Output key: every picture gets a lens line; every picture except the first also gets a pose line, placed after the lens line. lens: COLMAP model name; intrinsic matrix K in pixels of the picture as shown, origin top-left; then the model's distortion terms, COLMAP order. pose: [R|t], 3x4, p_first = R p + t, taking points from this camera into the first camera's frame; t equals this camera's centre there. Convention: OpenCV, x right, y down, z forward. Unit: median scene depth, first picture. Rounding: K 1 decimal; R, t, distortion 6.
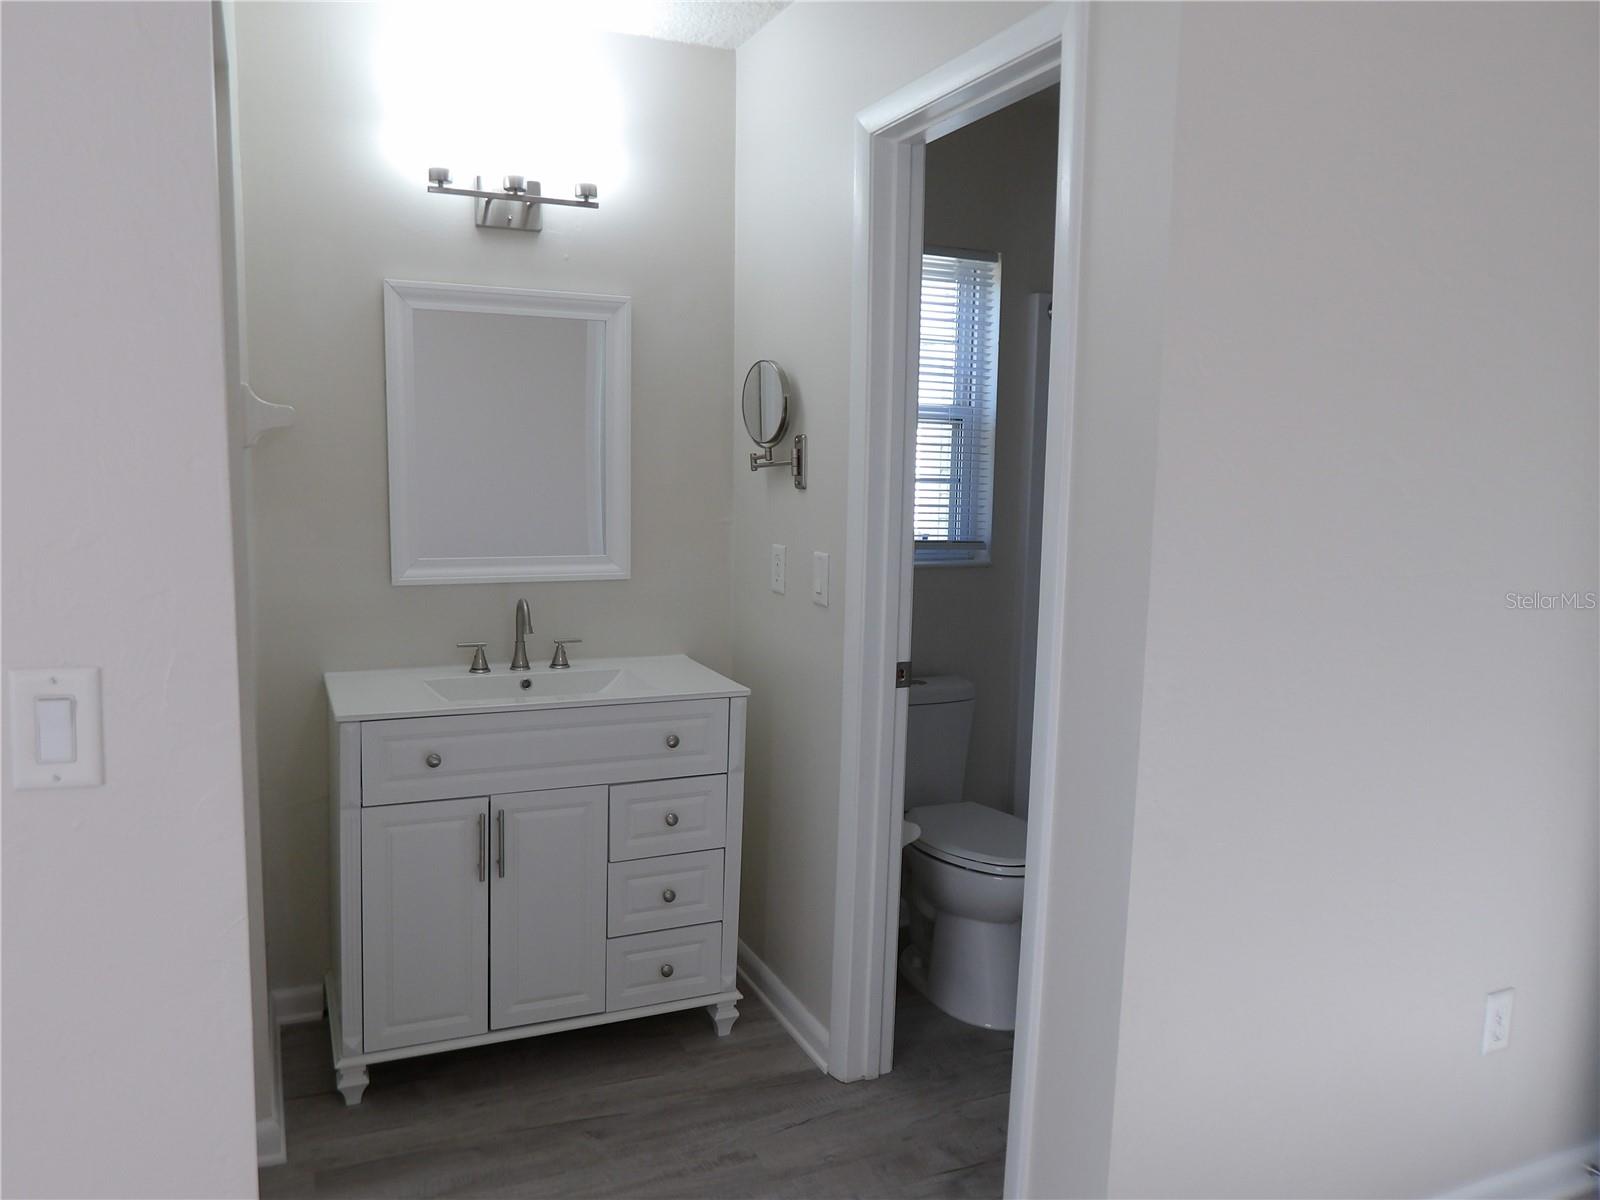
lens RADIAL K [[1144.3, 0, 809.5], [0, 1144.3, 599.5], [0, 0, 1]] dist [-0.035982, 0.017889]
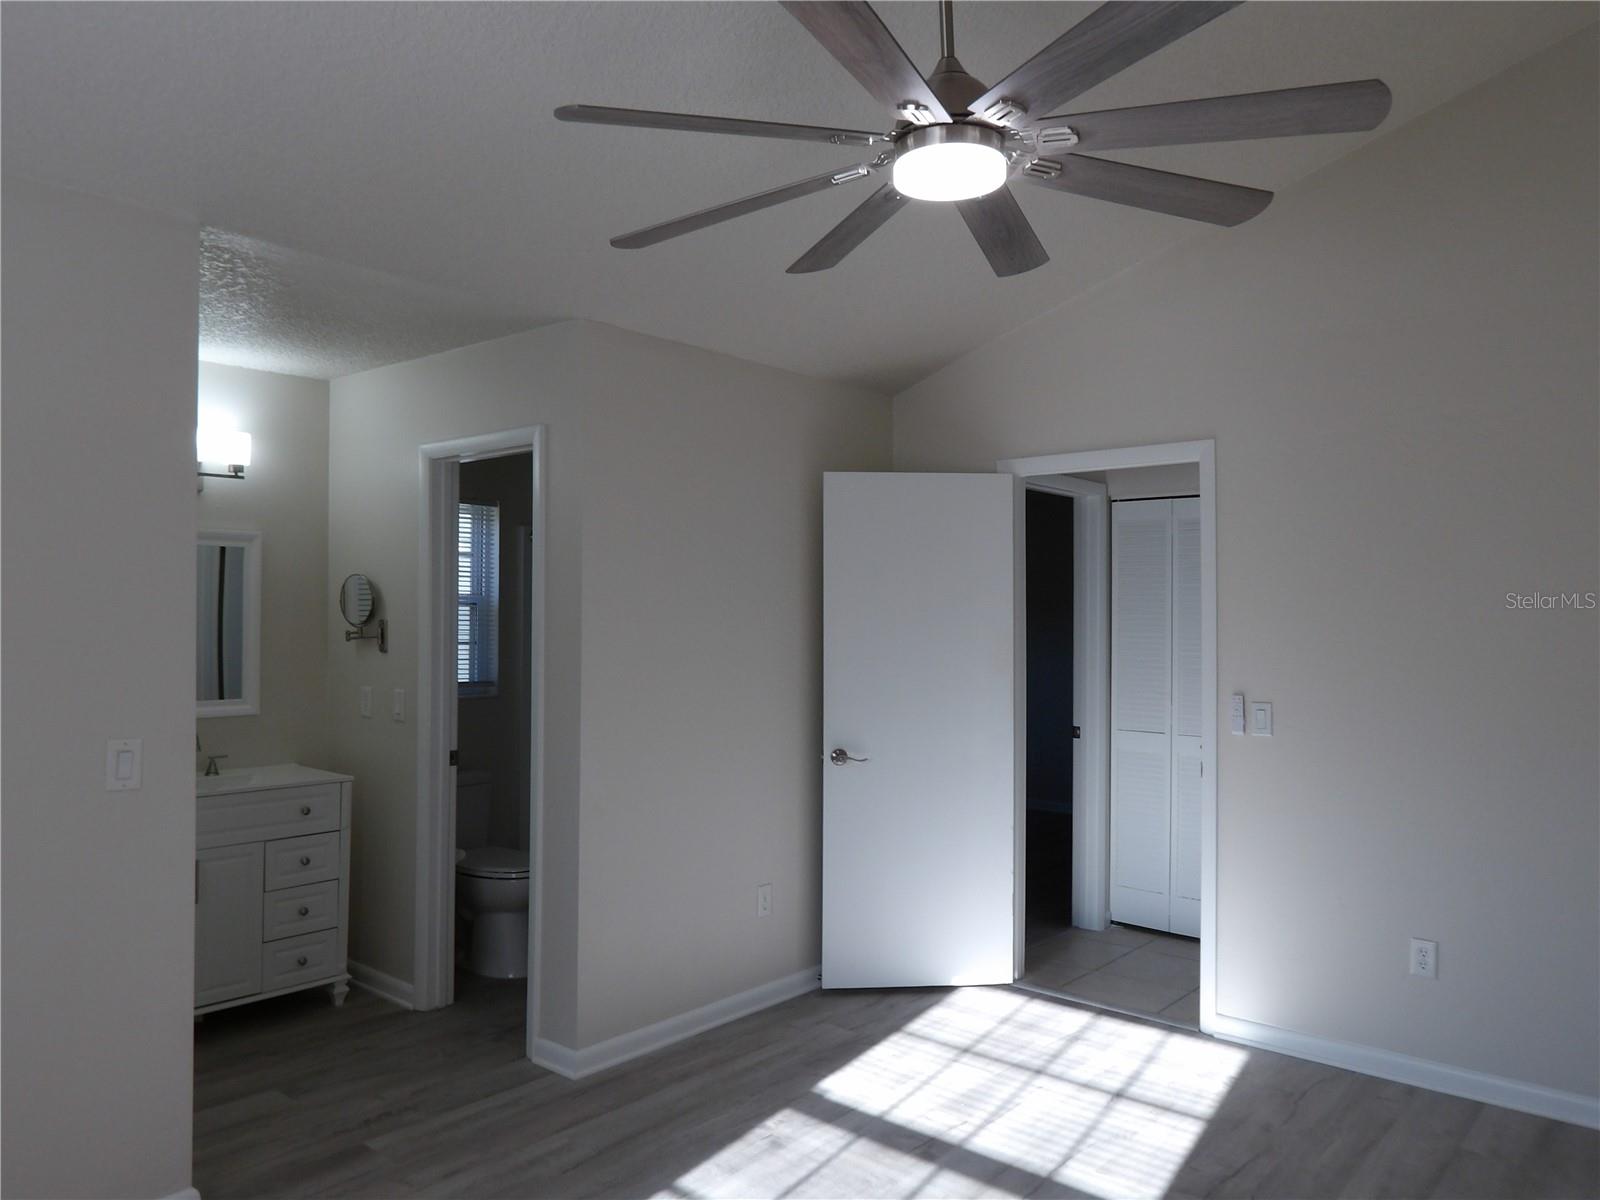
lens RADIAL K [[1144.3, 0, 799.1], [0, 1144.3, 603.4], [0, 0, 1]] dist [-0.035982, 0.017889]
pose [[0.907081, -0.012014, 0.420785, -0.152170], [0.064760, 0.991676, -0.111286, 0.054548], [-0.415945, 0.128196, 0.900308, -0.727975]]
